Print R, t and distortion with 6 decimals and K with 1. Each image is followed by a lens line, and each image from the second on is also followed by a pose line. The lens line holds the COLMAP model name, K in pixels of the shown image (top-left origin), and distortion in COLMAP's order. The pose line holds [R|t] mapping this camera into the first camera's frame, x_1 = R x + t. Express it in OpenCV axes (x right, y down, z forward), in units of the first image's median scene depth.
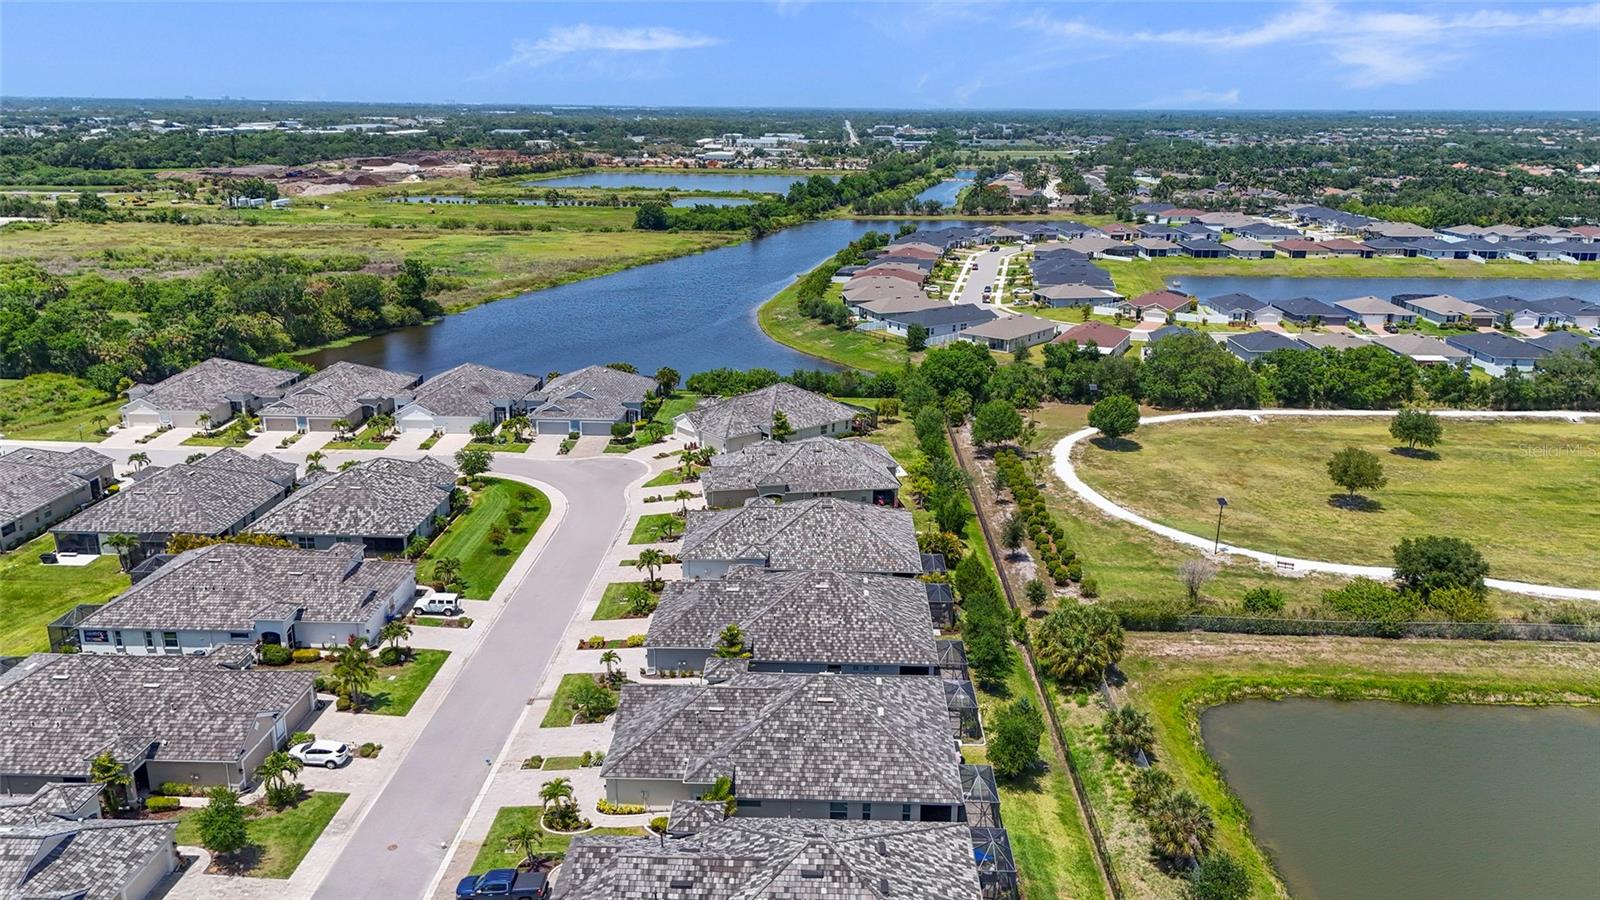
lens RADIAL K [[1168.8, 0, 803.9], [0, 1168.8, 453.7], [0, 0, 1]] dist [0.086425, -0.096608]
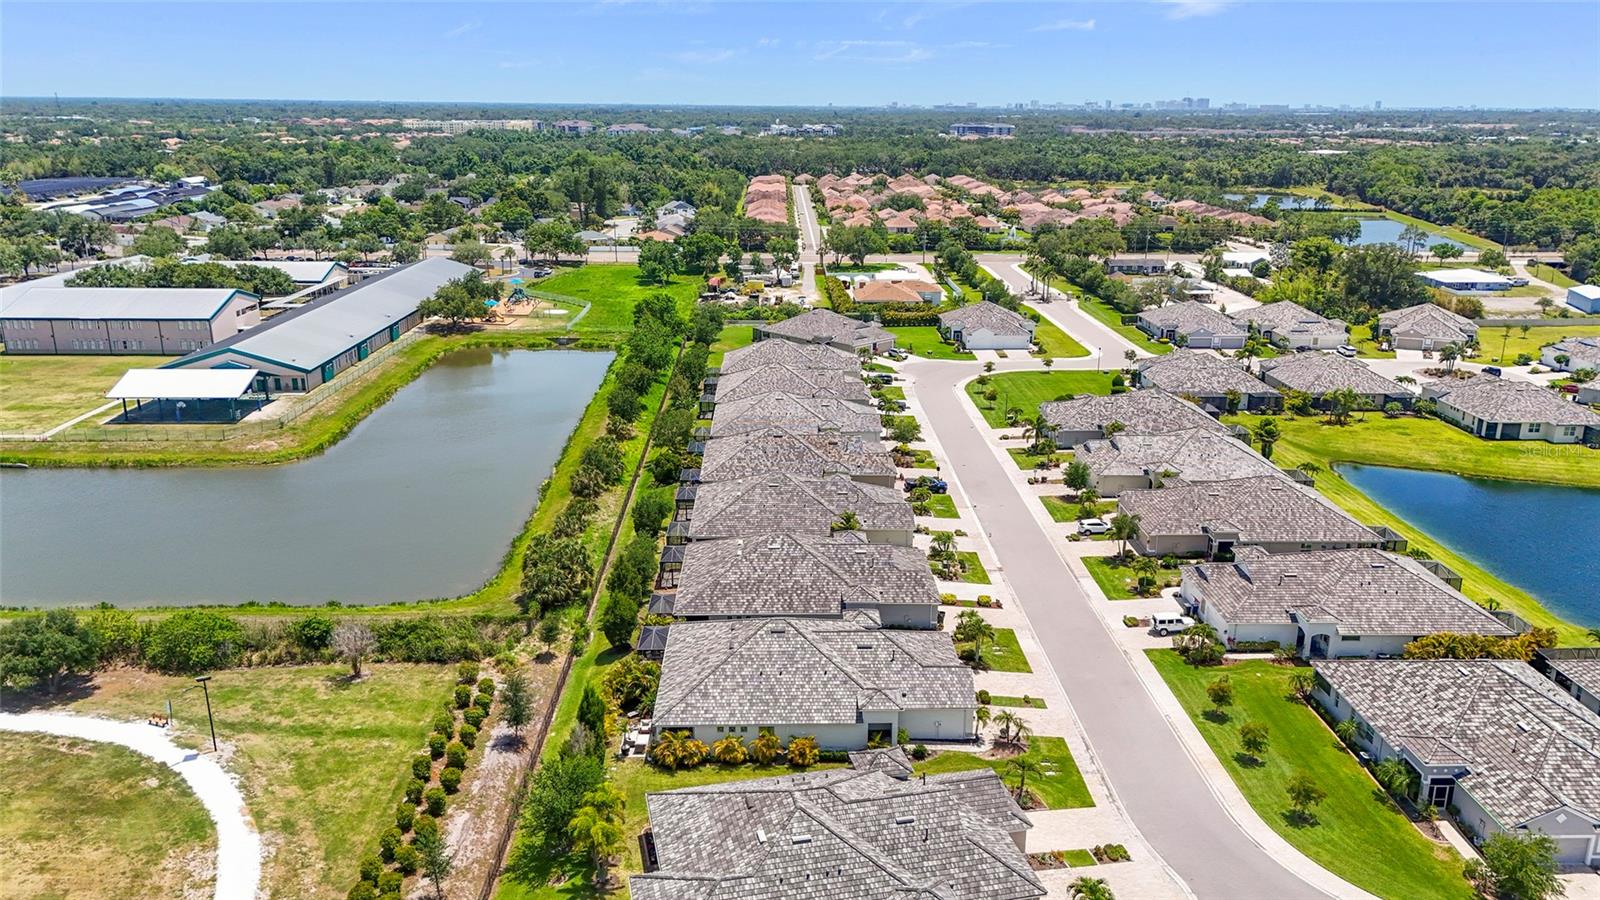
lens RADIAL K [[1168.8, 0, 803.9], [0, 1168.8, 453.7], [0, 0, 1]] dist [0.086425, -0.096608]
pose [[-0.998351, 0.002067, -0.057361, 0.034371], [-0.029585, 0.837843, 0.545108, -0.343687], [0.049186, 0.545907, -0.836401, 1.149830]]
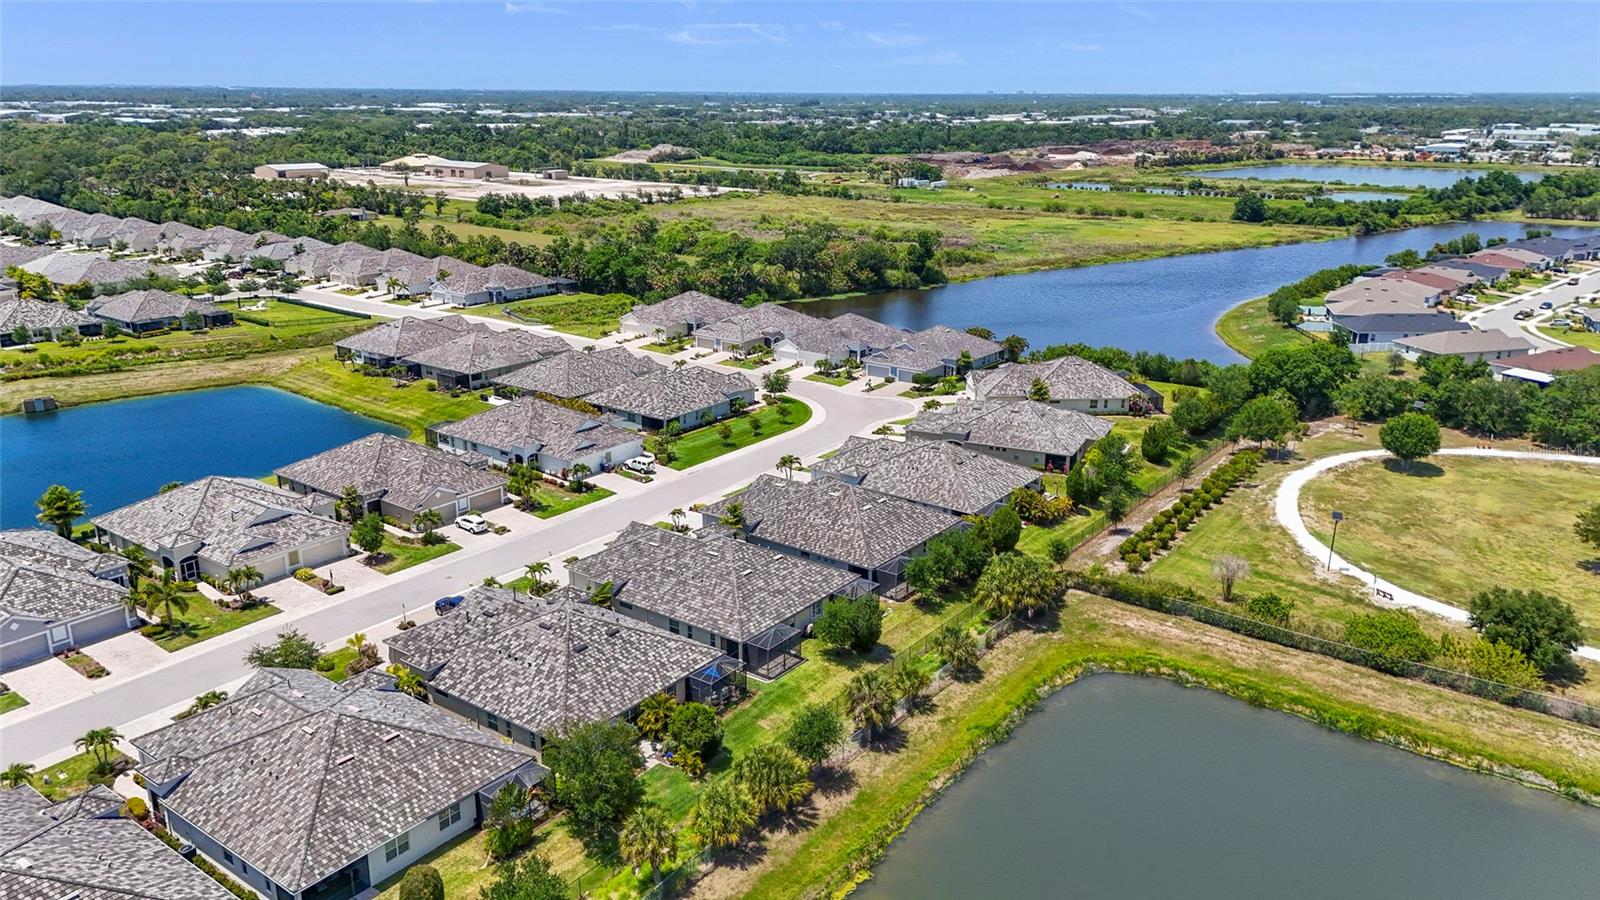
lens RADIAL K [[1168.8, 0, 803.9], [0, 1168.8, 453.7], [0, 0, 1]] dist [0.086425, -0.096608]
pose [[0.818400, 0.165468, -0.550311, 0.390191], [-0.161622, 0.985269, 0.055895, 0.006039], [0.551453, 0.043198, 0.833087, -0.013874]]
